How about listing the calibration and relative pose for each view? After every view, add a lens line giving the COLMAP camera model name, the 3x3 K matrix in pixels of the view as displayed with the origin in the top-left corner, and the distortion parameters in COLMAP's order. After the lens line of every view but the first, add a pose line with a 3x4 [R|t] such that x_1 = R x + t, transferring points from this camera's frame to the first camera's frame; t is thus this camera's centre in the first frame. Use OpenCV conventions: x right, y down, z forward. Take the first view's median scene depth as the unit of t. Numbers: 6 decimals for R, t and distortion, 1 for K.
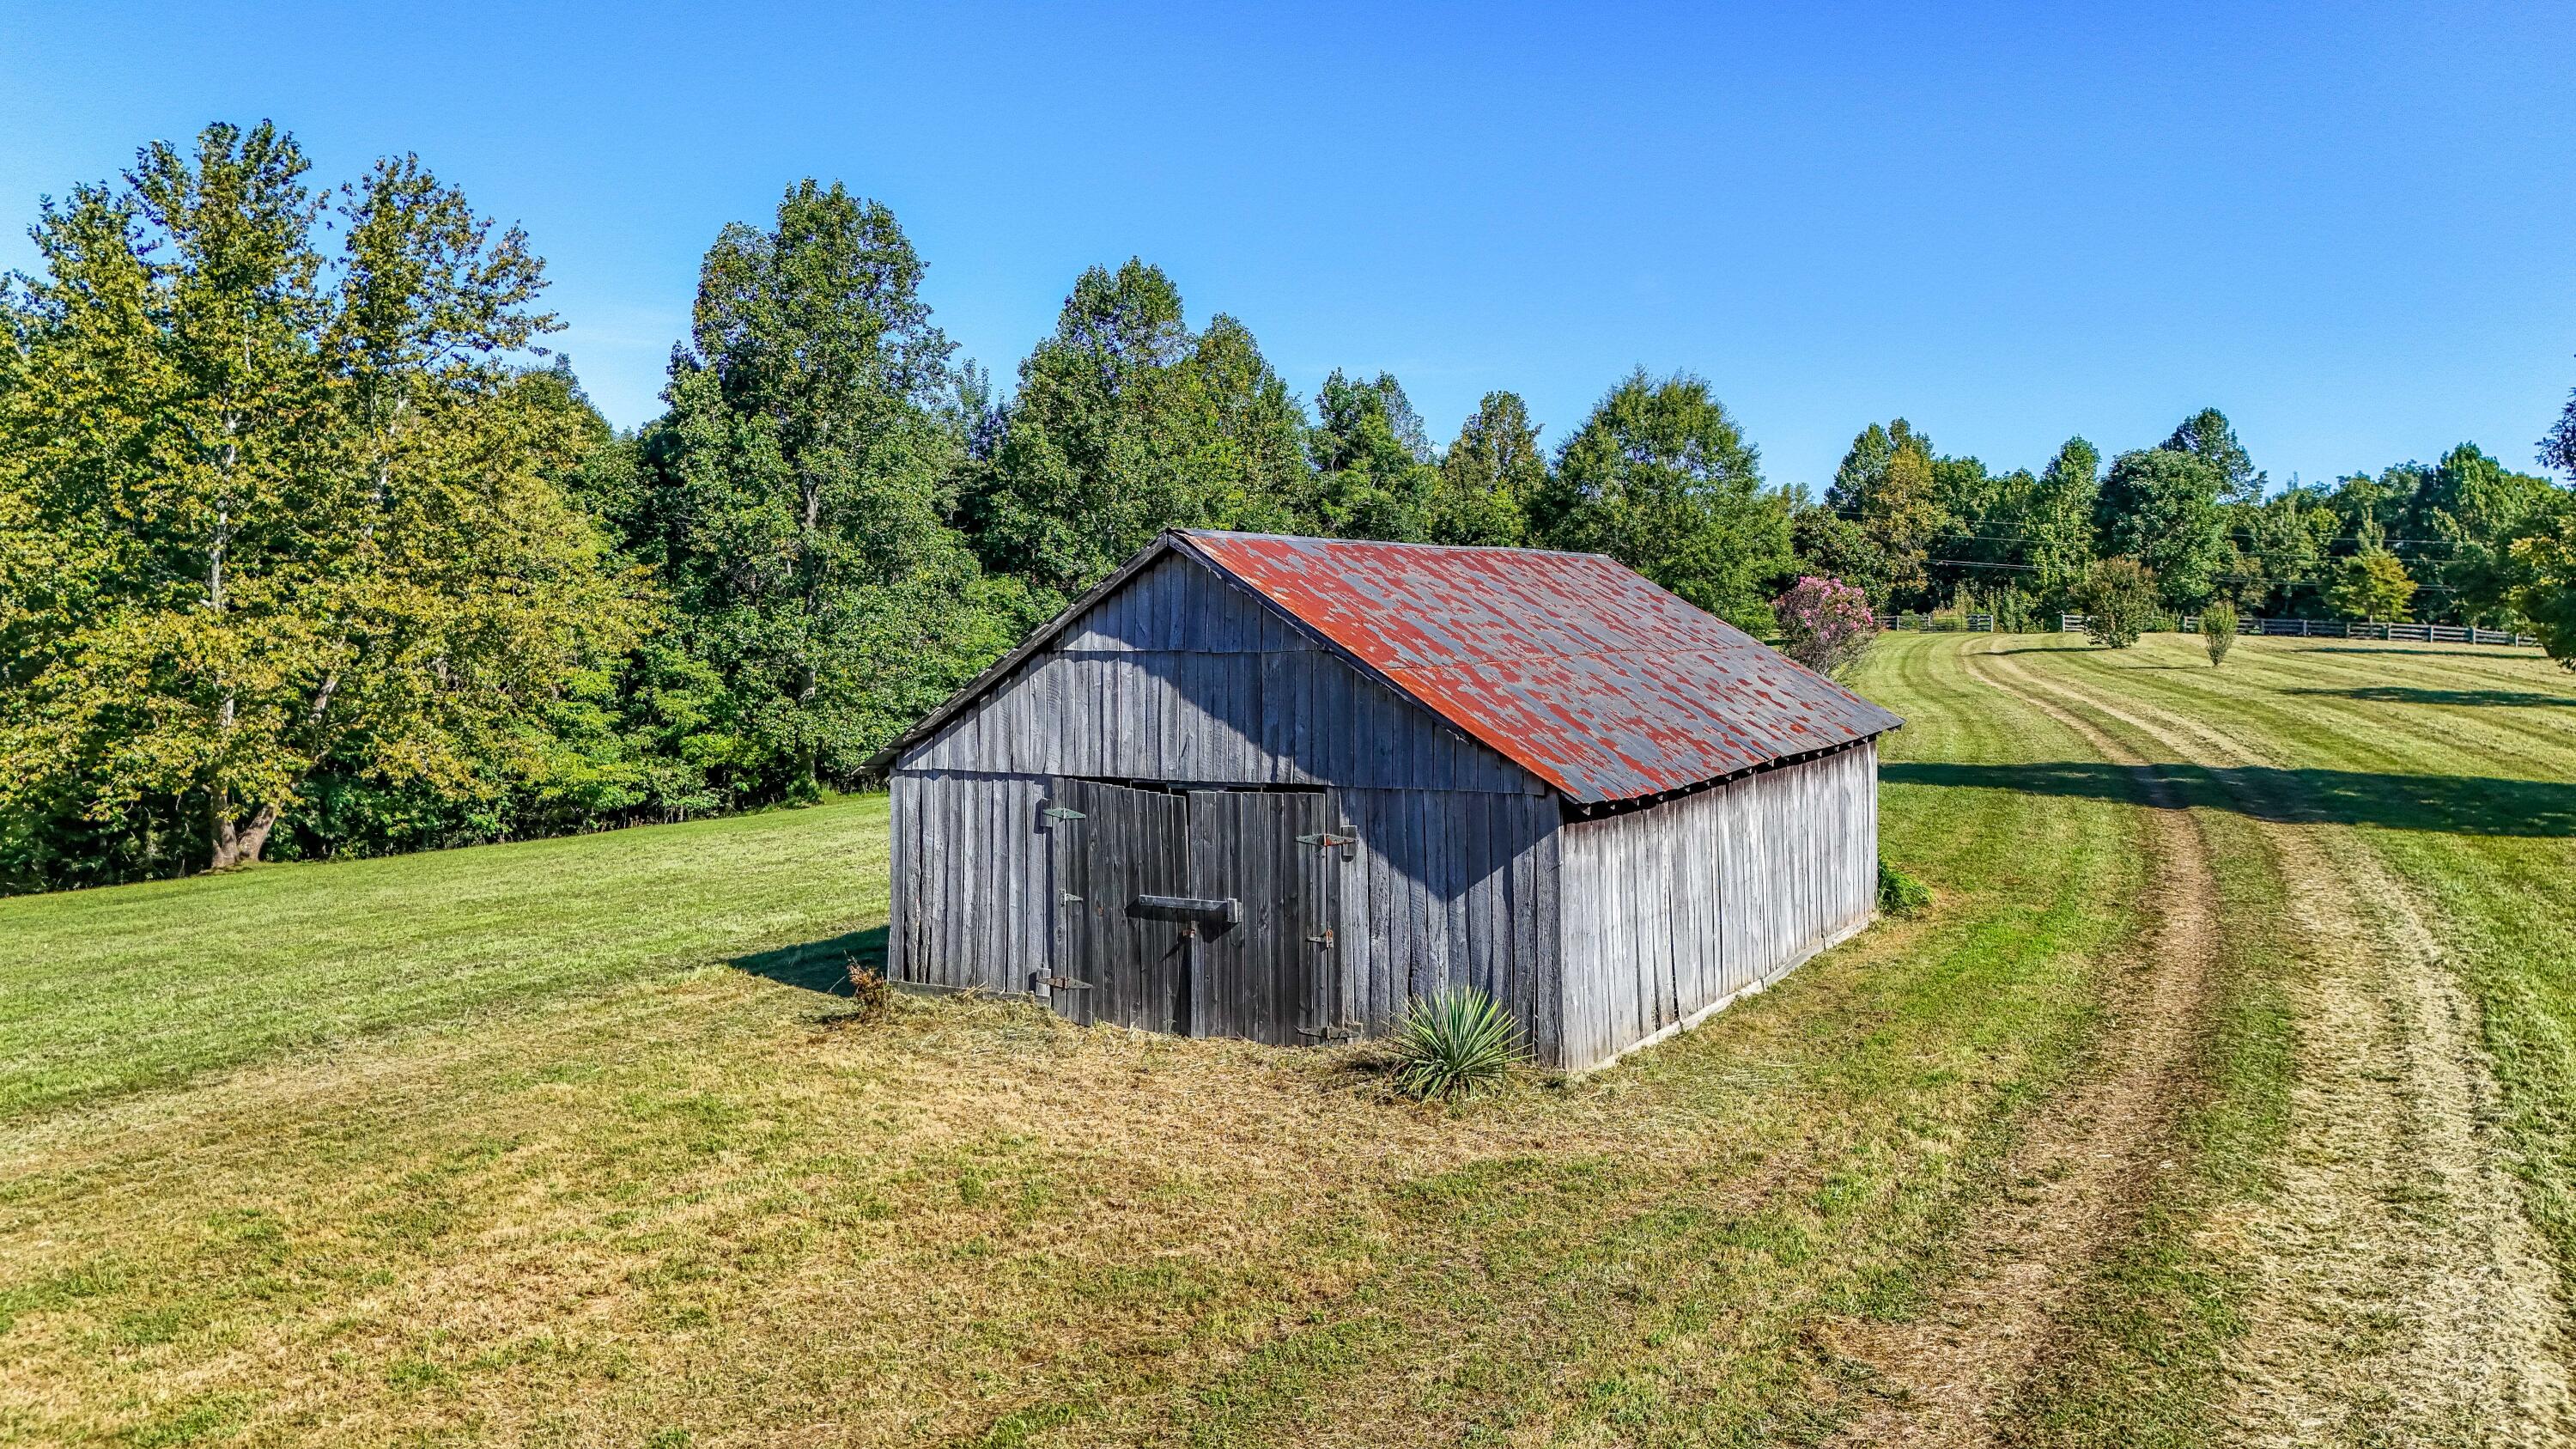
lens RADIAL K [[1941.8, 0, 1297.1], [0, 1941.8, 727.7], [0, 0, 1]] dist [0.083568, -0.005729]
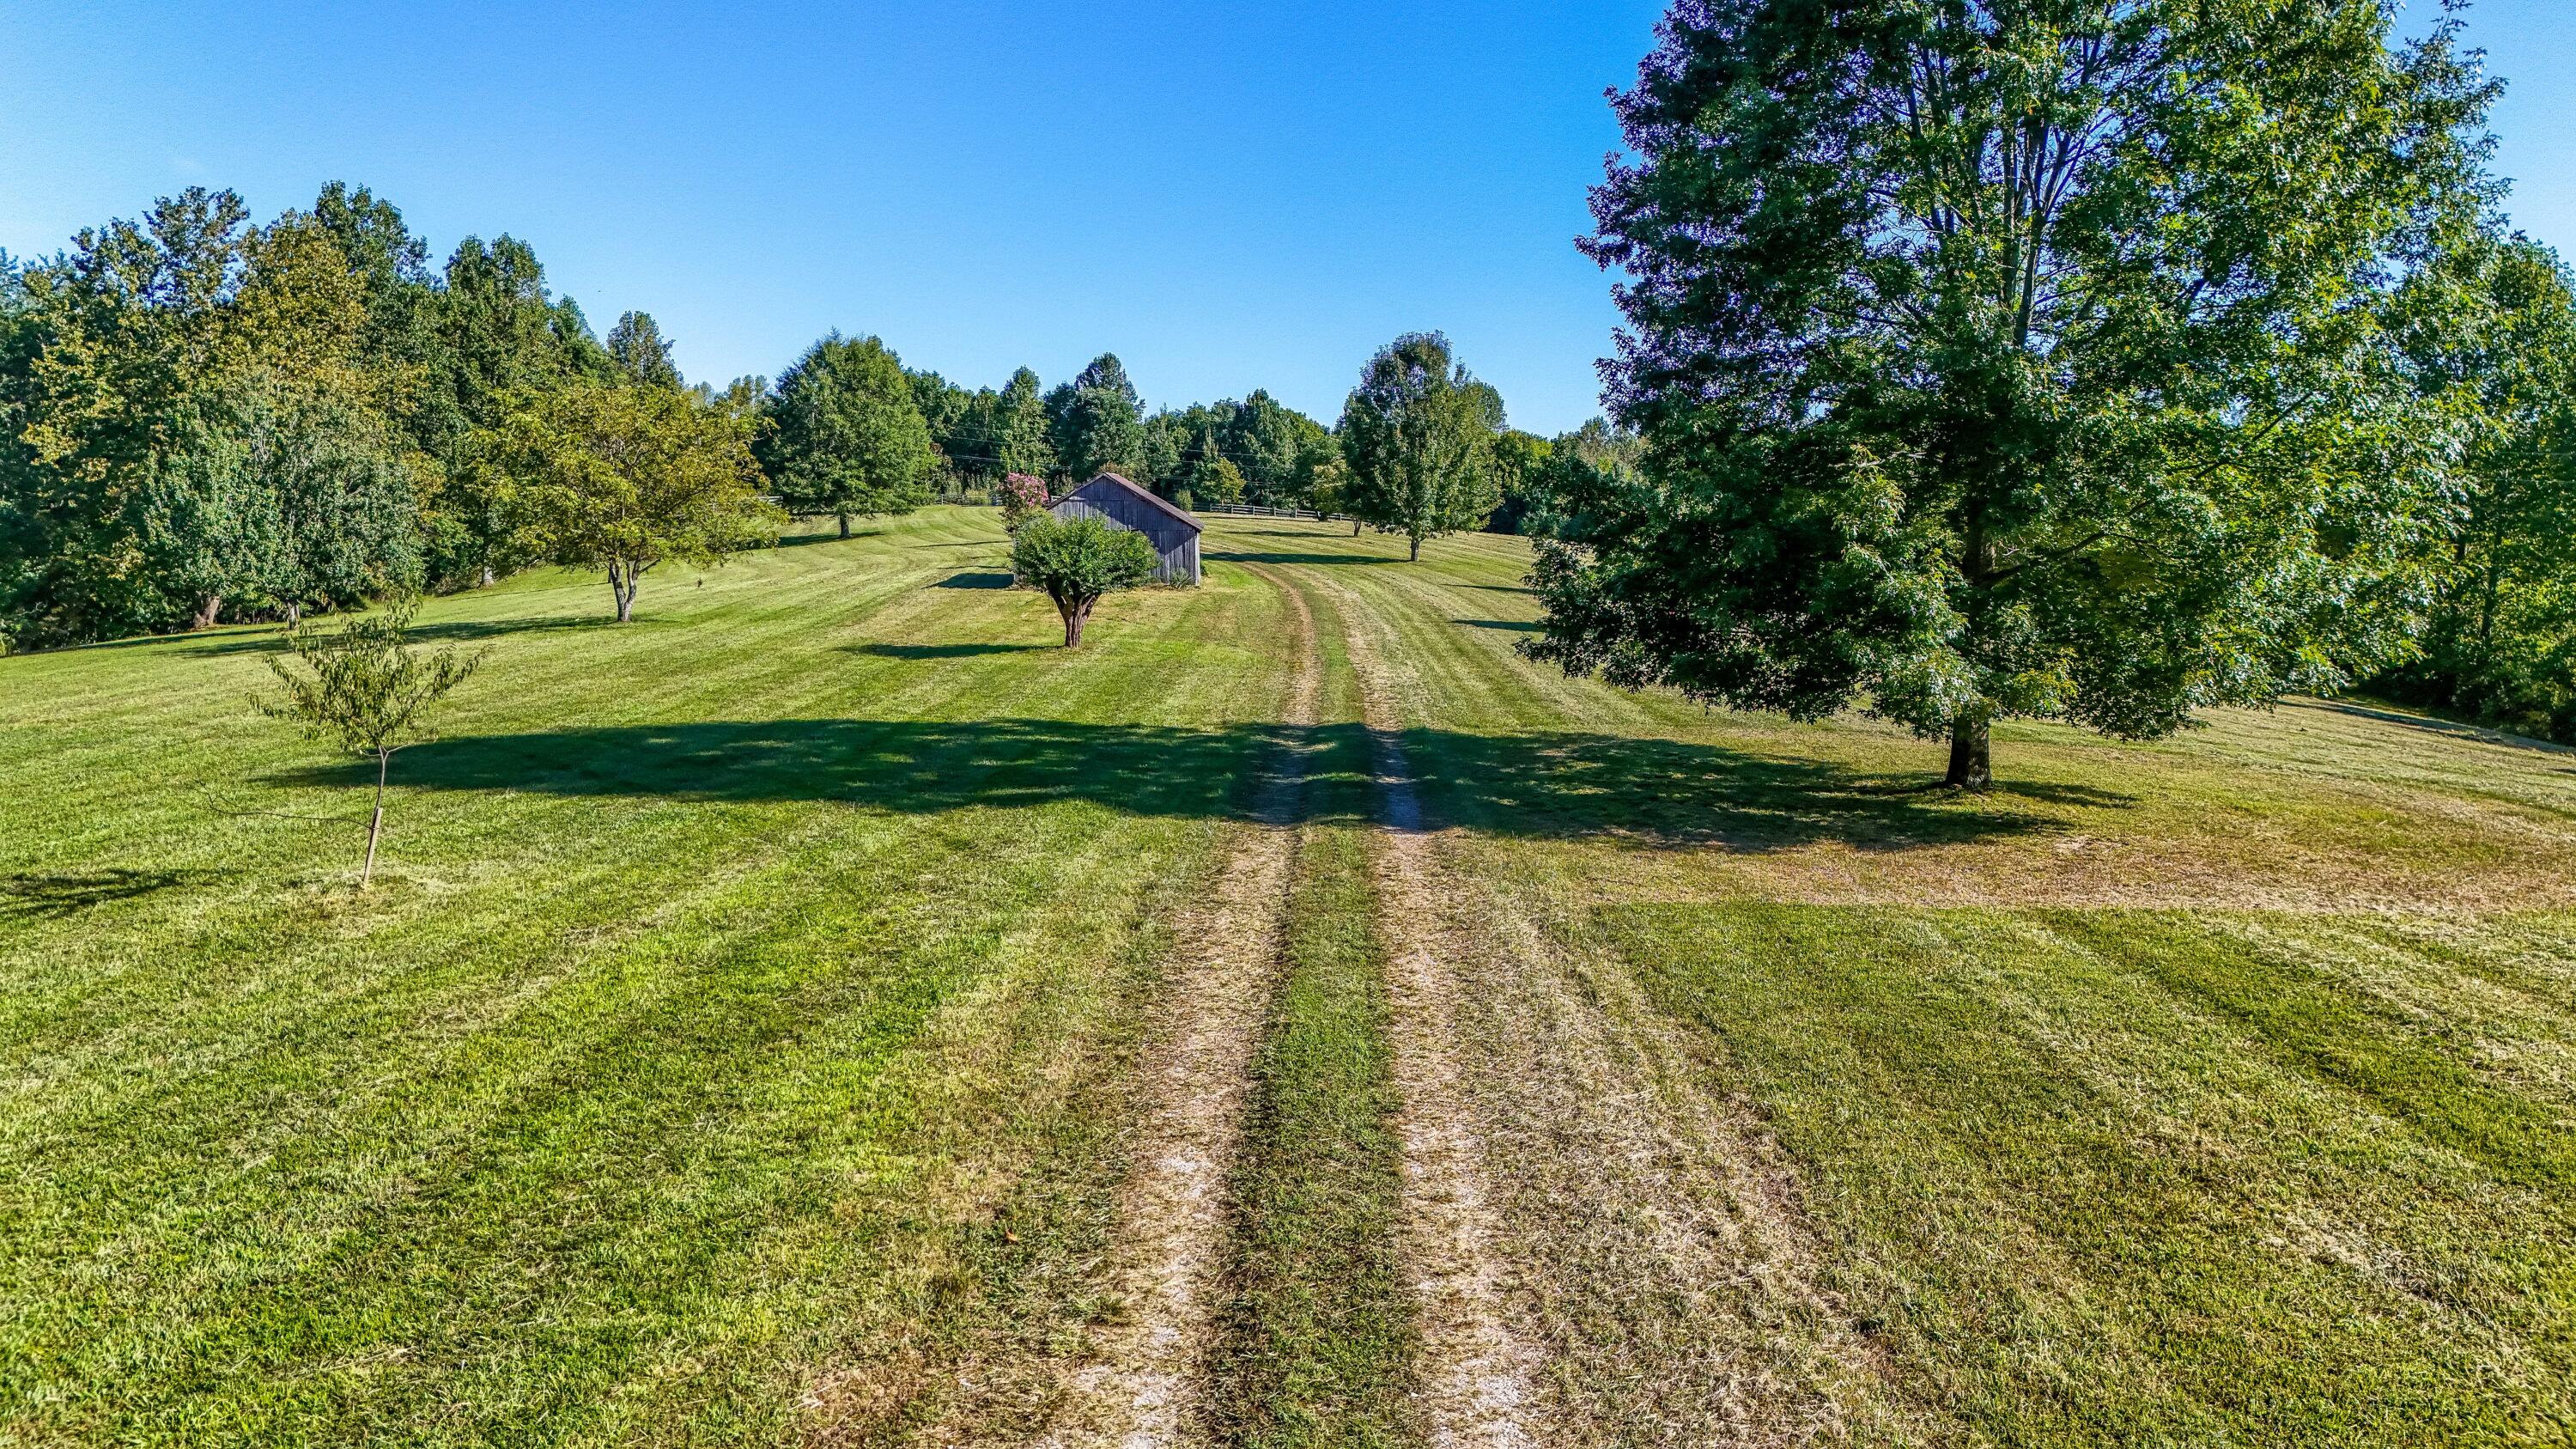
lens RADIAL K [[1941.8, 0, 1297.1], [0, 1941.8, 727.7], [0, 0, 1]] dist [0.083568, -0.005729]
pose [[0.844162, -0.052890, 0.533473, -0.201427], [0.019851, 0.997523, 0.067486, 0.017689], [-0.535720, -0.046379, 0.843121, -0.289247]]
